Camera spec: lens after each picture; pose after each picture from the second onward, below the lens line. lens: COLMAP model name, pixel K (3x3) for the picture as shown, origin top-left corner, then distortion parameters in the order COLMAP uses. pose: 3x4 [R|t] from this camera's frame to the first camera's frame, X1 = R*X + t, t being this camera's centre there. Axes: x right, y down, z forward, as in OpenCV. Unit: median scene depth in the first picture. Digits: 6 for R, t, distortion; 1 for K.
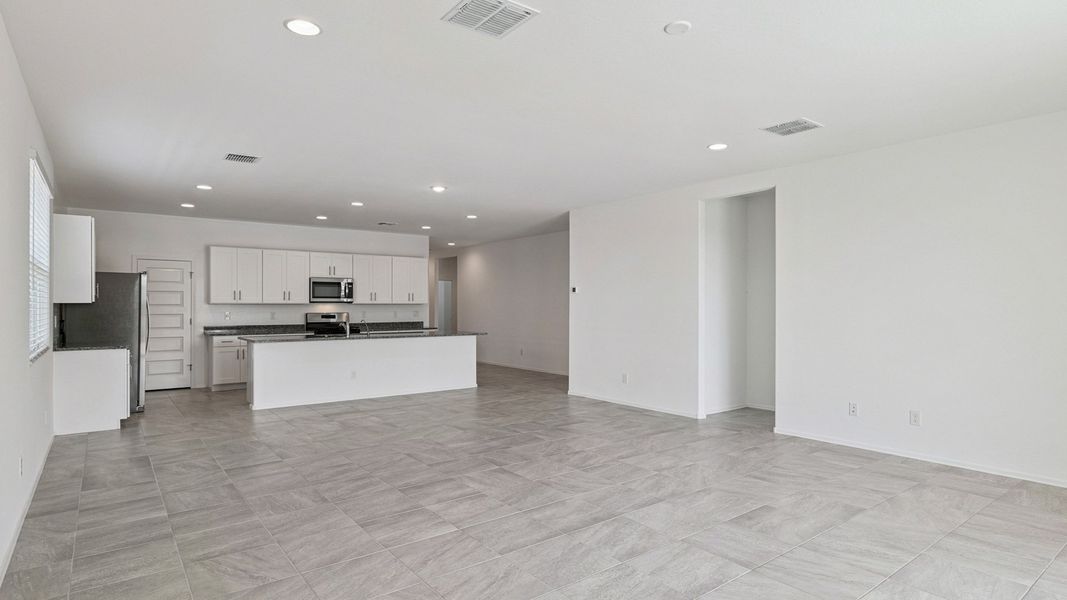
lens RADIAL K [[564.4, 0, 535.2], [0, 564.4, 300.3], [0, 0, 1]] dist [0.004639, -0.000549]
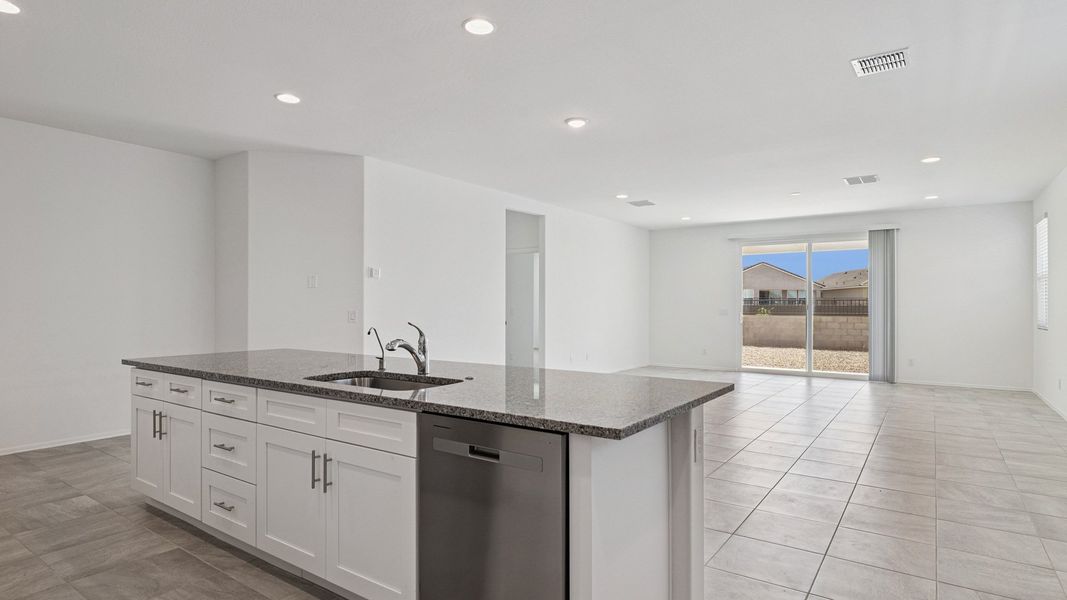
lens RADIAL K [[564.4, 0, 535.2], [0, 564.4, 300.3], [0, 0, 1]] dist [0.004639, -0.000549]
pose [[-0.290757, 0.007080, 0.956771, -0.629701], [-0.010805, 0.999885, -0.010683, 0.019409], [-0.956736, -0.013444, -0.290647, 0.960918]]
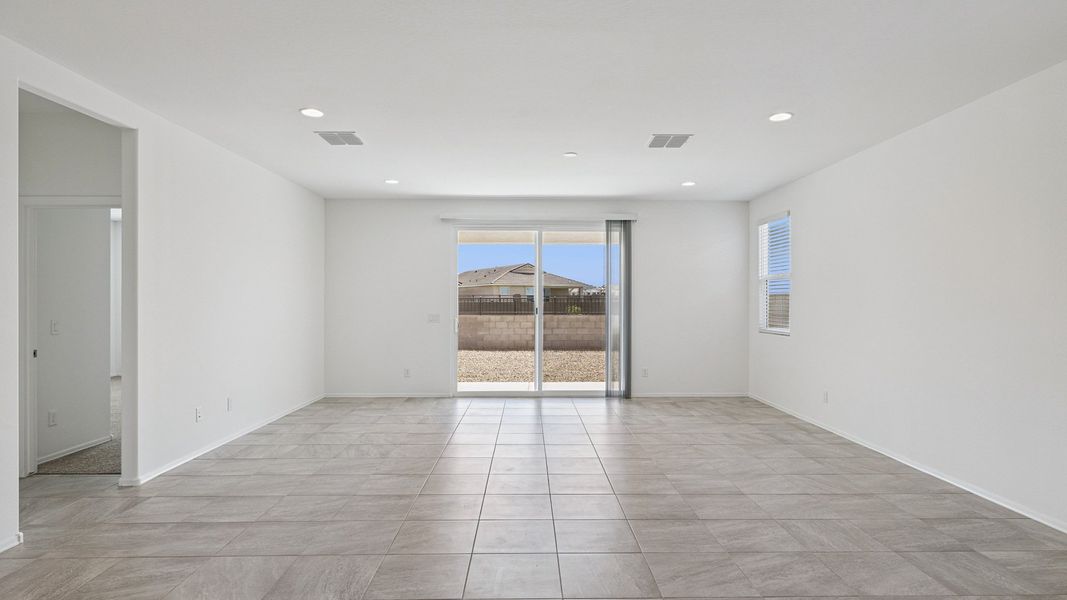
lens RADIAL K [[564.4, 0, 535.2], [0, 564.4, 300.3], [0, 0, 1]] dist [0.004639, -0.000549]
pose [[-0.802974, -0.000119, 0.596015, -0.254159], [-0.005800, 0.999954, -0.007615, 0.005747], [-0.595986, -0.009571, -0.802938, 0.843827]]
